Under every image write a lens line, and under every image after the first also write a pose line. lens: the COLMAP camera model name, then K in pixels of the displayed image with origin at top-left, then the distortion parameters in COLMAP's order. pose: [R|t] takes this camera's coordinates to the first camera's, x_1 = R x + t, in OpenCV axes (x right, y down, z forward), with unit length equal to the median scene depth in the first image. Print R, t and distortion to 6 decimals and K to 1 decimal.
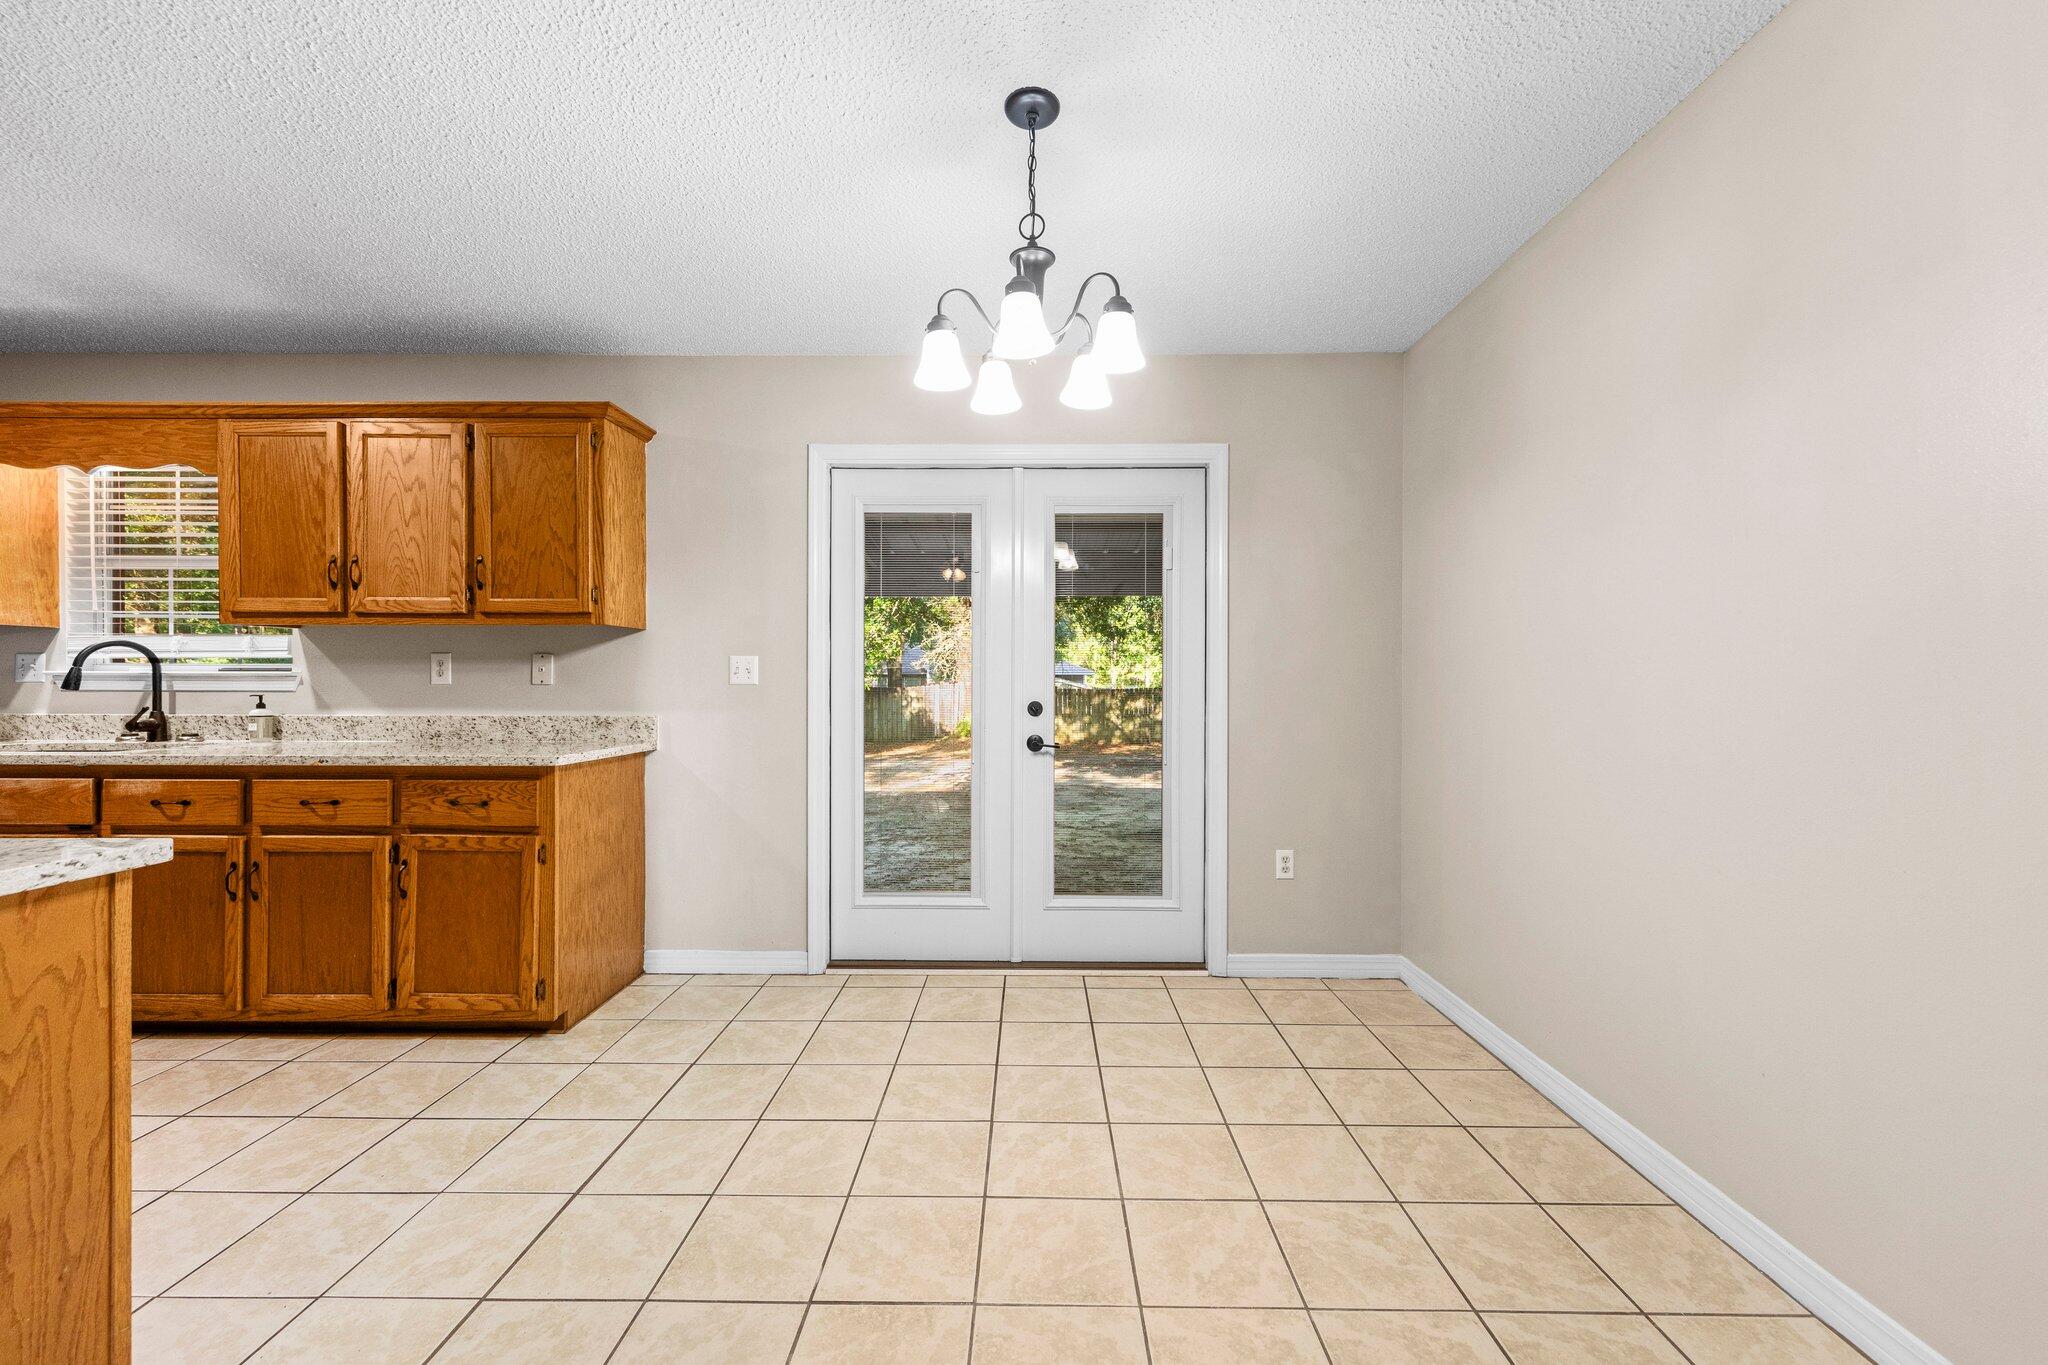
lens RADIAL K [[820.5, 0, 1033.2], [0, 820.5, 680.4], [0, 0, 1]] dist [0.011092, 0.000552]
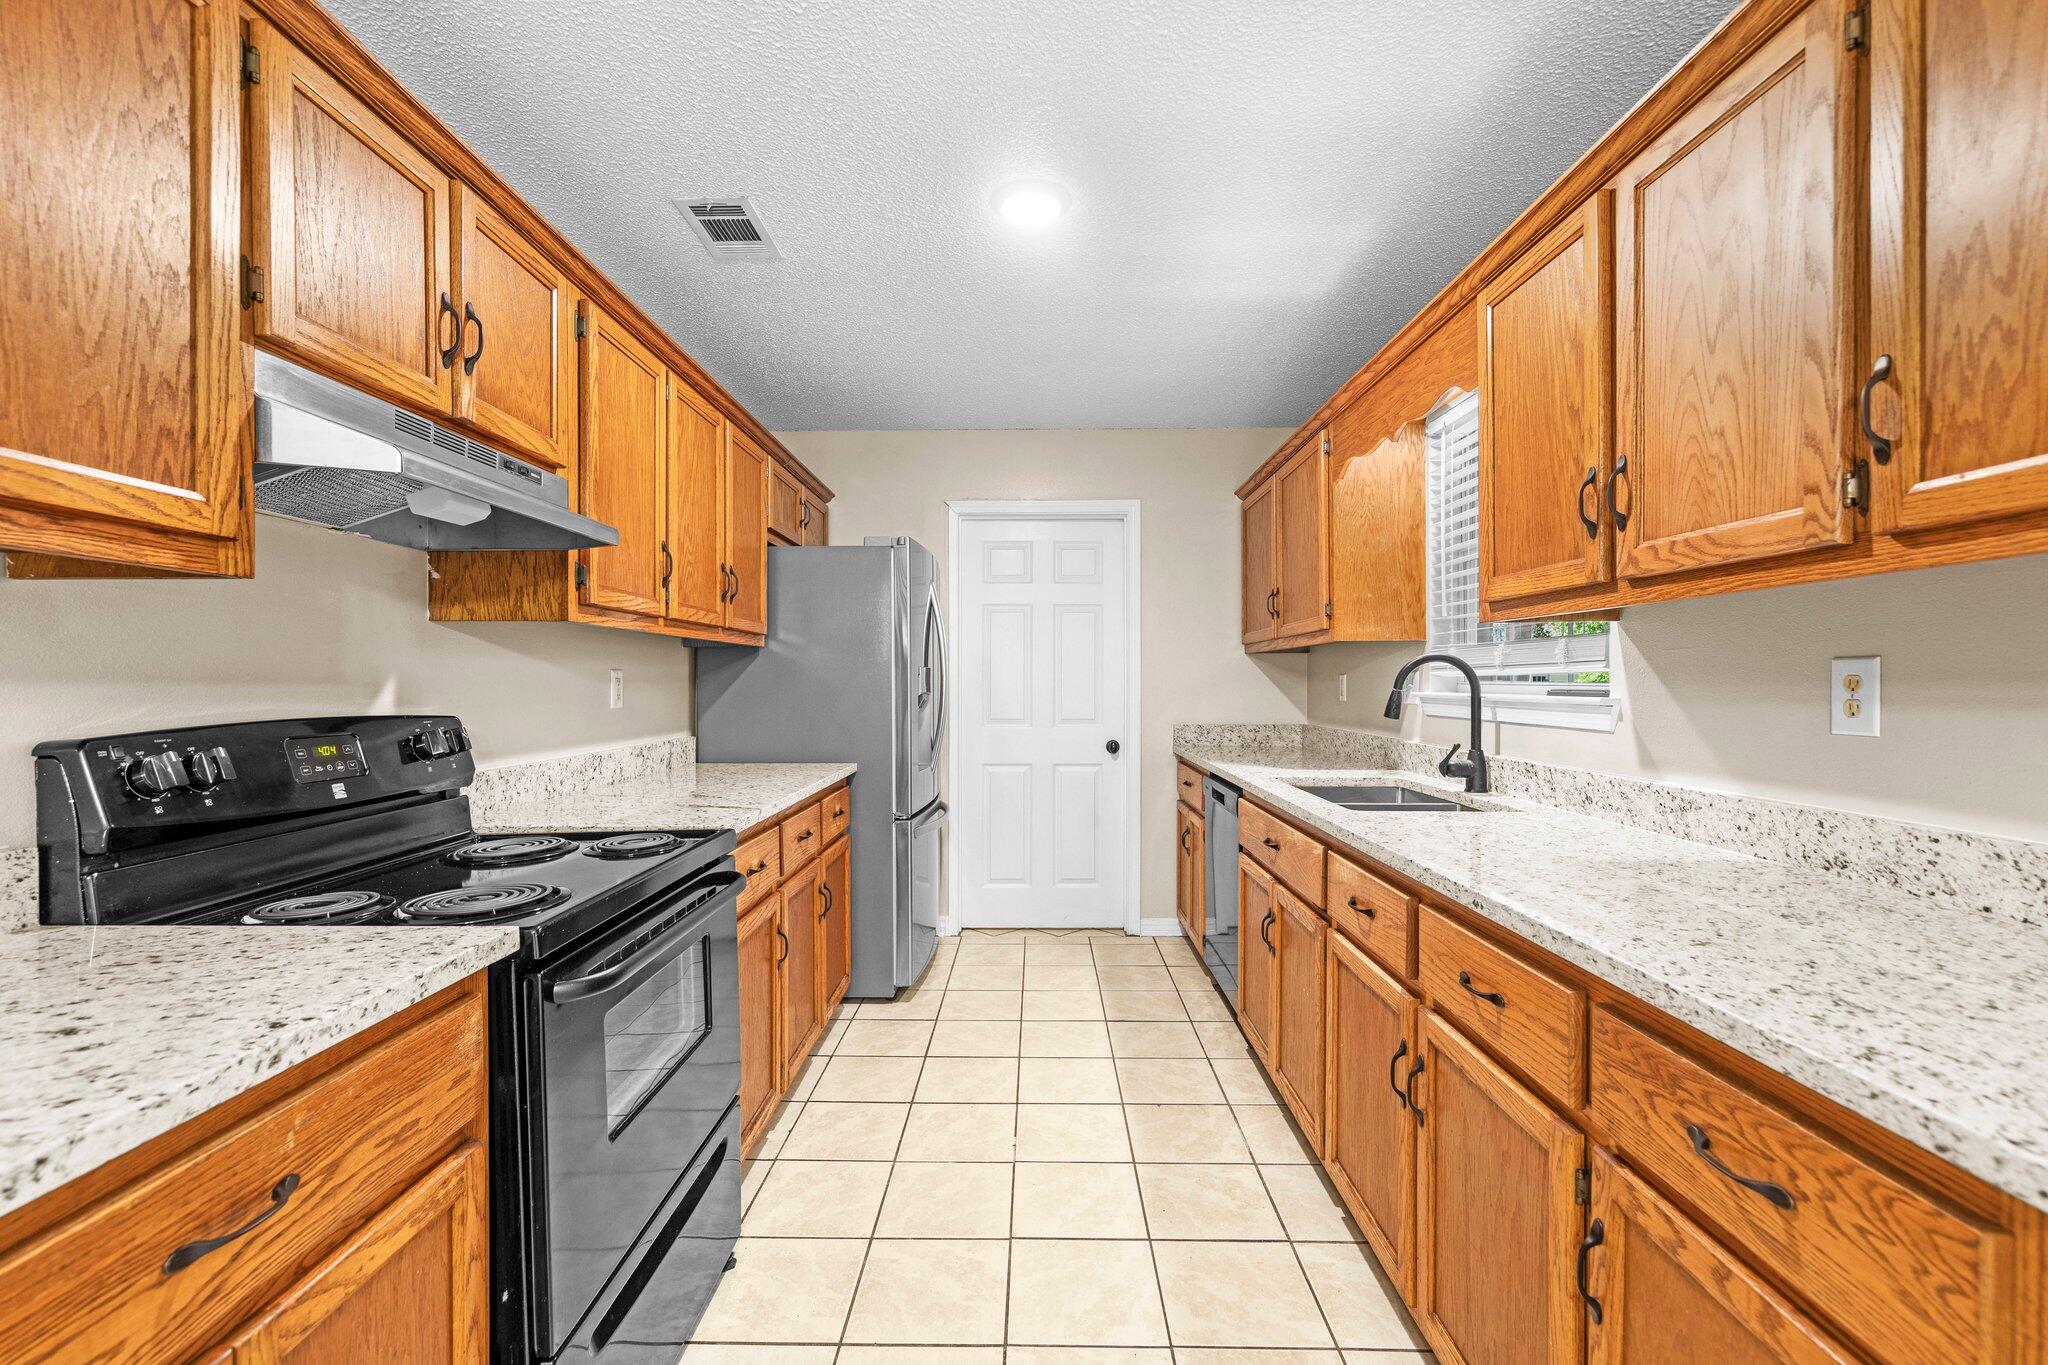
lens RADIAL K [[877.1, 0, 1024.8], [0, 877.1, 682.3], [0, 0, 1]] dist [0.007748, -0.000706]
pose [[0.014492, -0.000158, -0.999895, -0.295984], [-0.000762, 1.000000, -0.000169, -0.021117], [0.999895, 0.000764, 0.014492, 0.594255]]
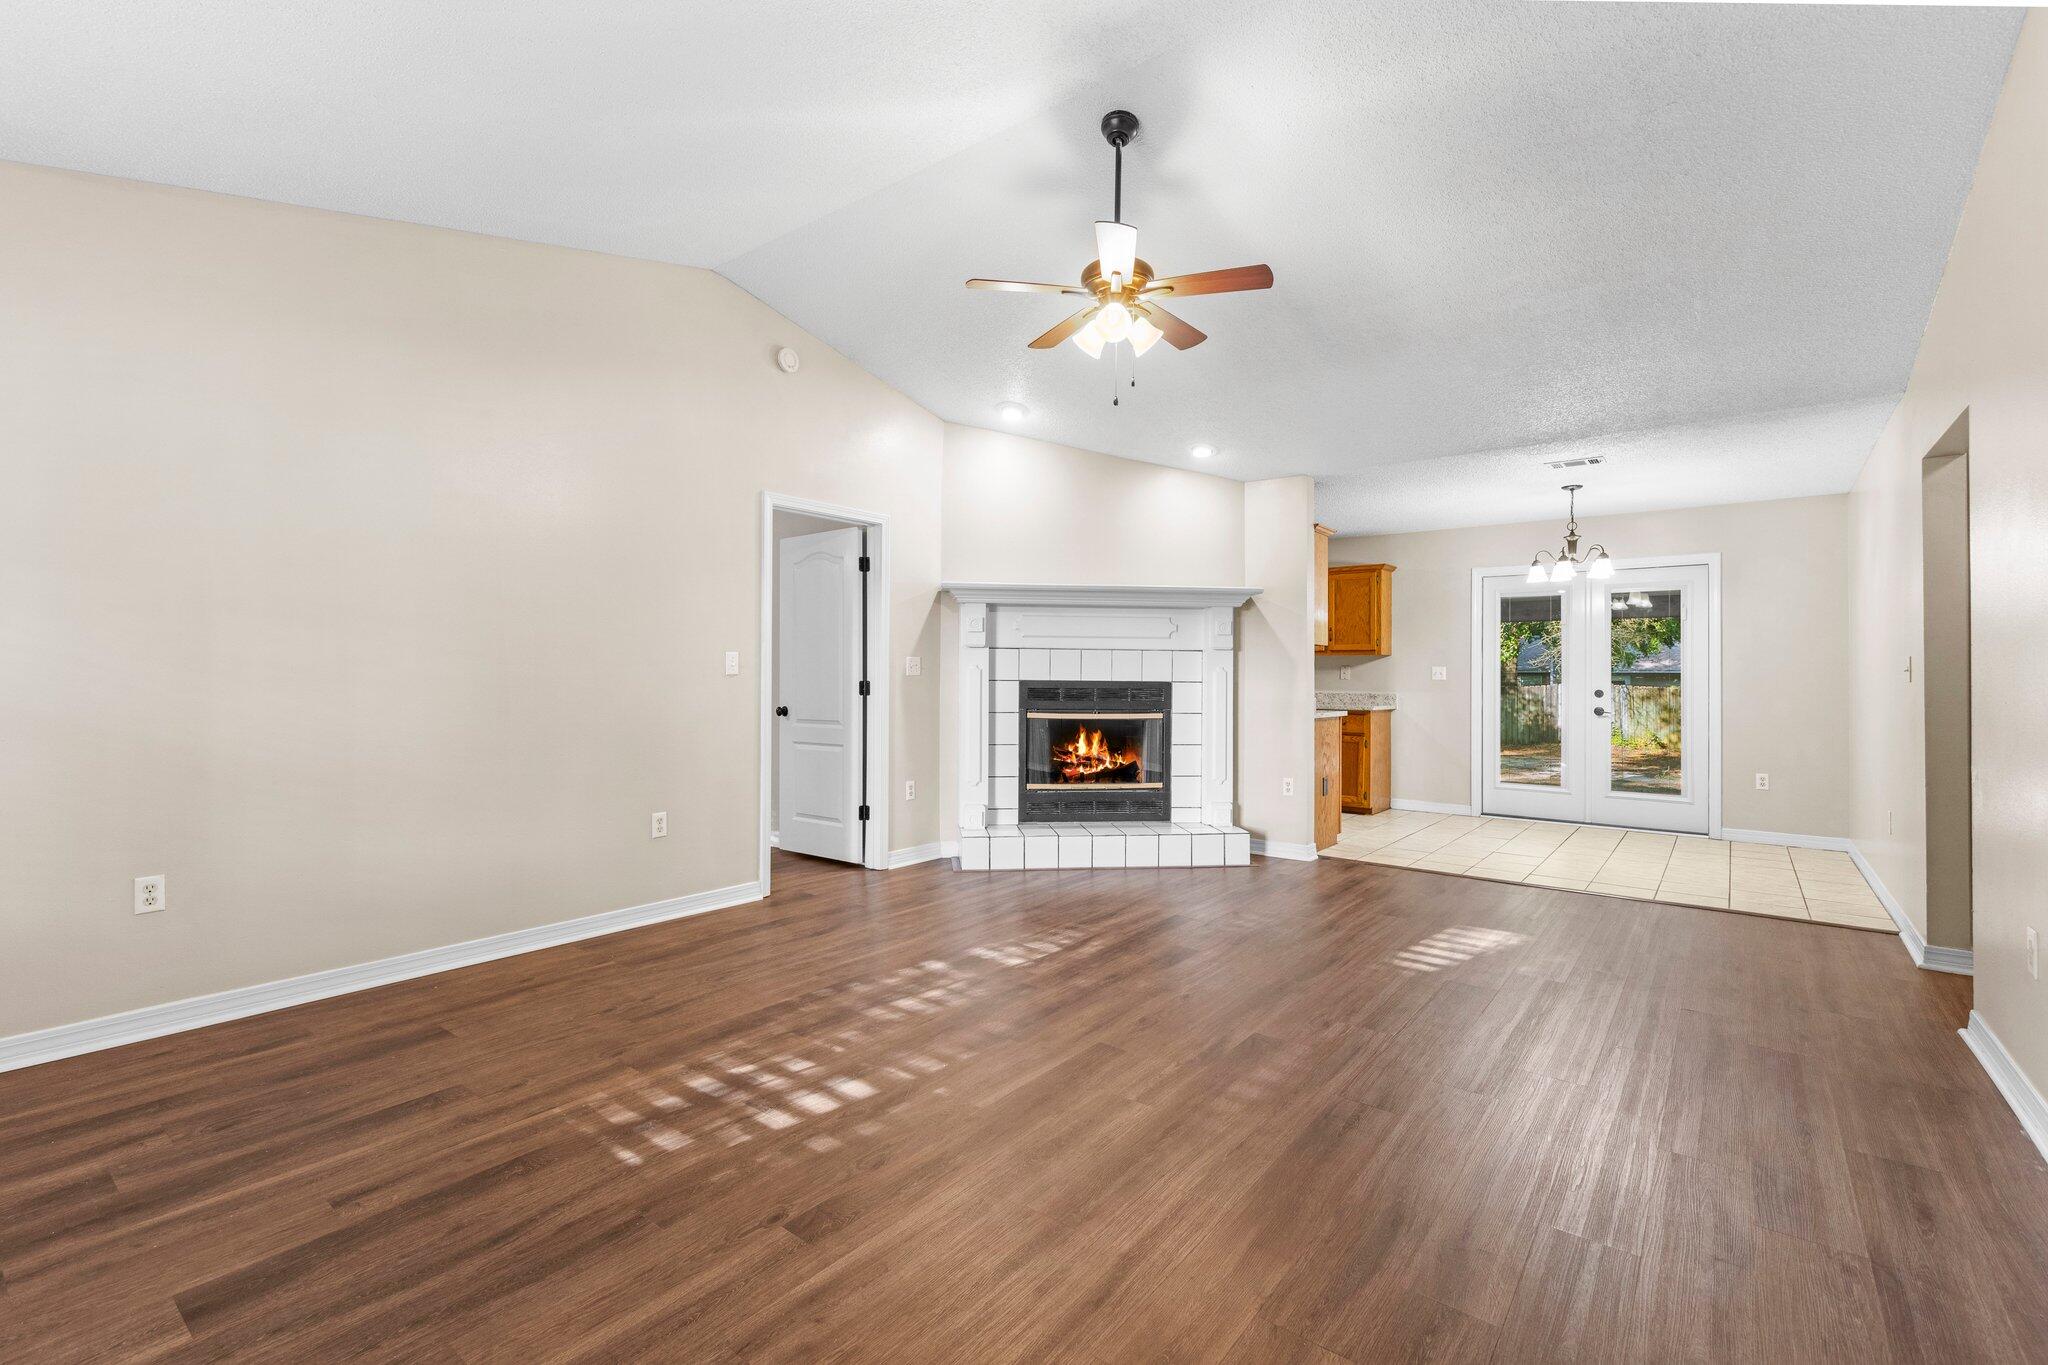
lens RADIAL K [[877.1, 0, 1028.1], [0, 877.1, 665.0], [0, 0, 1]] dist [0.007748, -0.000706]
pose [[0.786554, -0.002413, -0.617517, 0.237002], [-0.006970, 0.999894, -0.012784, 0.002760], [0.617482, 0.014360, 0.786454, -1.554247]]
